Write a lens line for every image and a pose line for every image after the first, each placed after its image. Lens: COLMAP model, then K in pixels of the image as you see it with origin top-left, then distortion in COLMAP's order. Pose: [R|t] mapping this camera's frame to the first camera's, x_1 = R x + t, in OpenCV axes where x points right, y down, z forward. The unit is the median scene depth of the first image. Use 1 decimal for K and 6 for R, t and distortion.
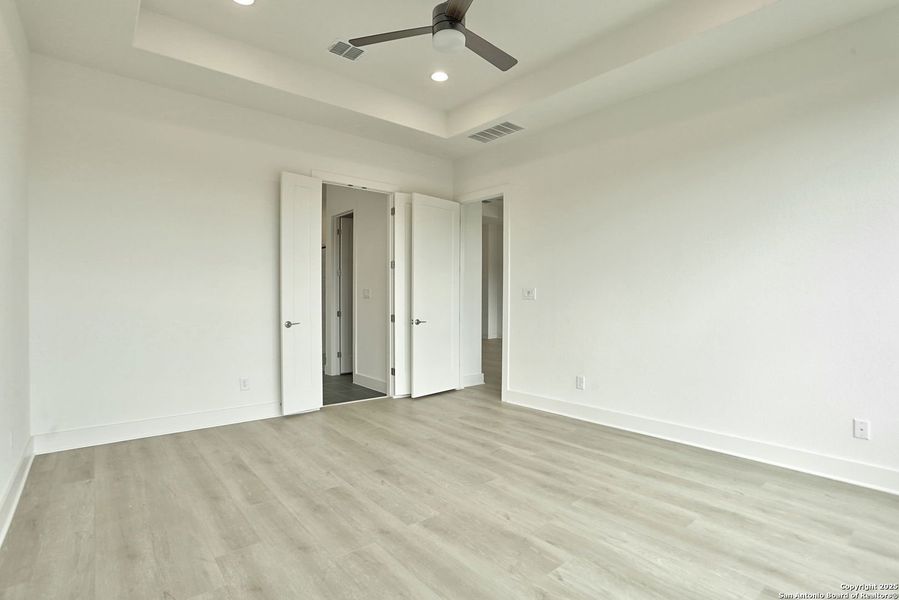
lens RADIAL K [[437.2, 0, 444.9], [0, 437.2, 298.3], [0, 0, 1]] dist [-0.072320, 0.024269]
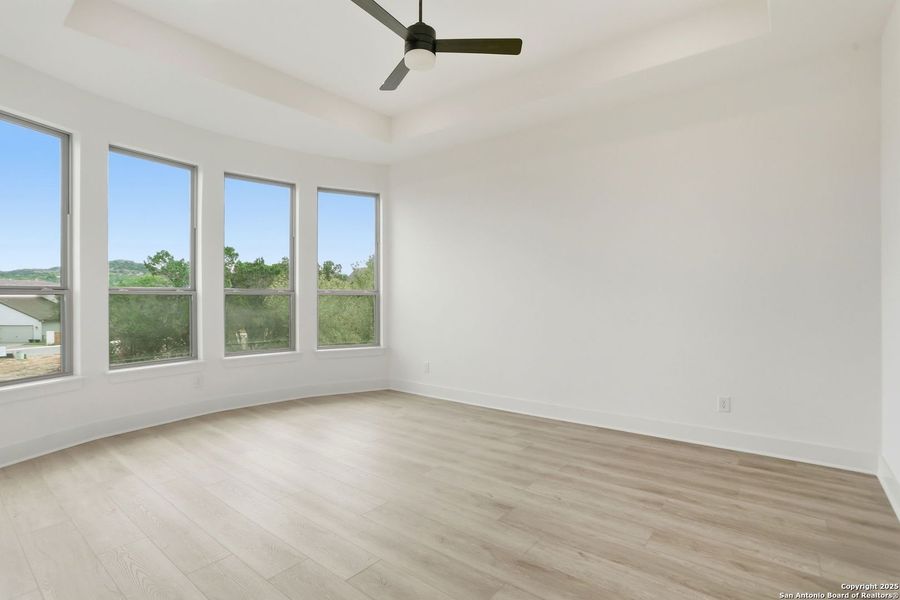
lens RADIAL K [[437.7, 0, 445.4], [0, 437.7, 298.3], [0, 0, 1]] dist [-0.072320, 0.024269]
pose [[-0.978277, -0.001385, -0.207295, 0.157209], [-0.002936, 0.999970, 0.007179, -0.020071], [0.207279, 0.007632, -0.978252, 1.940630]]
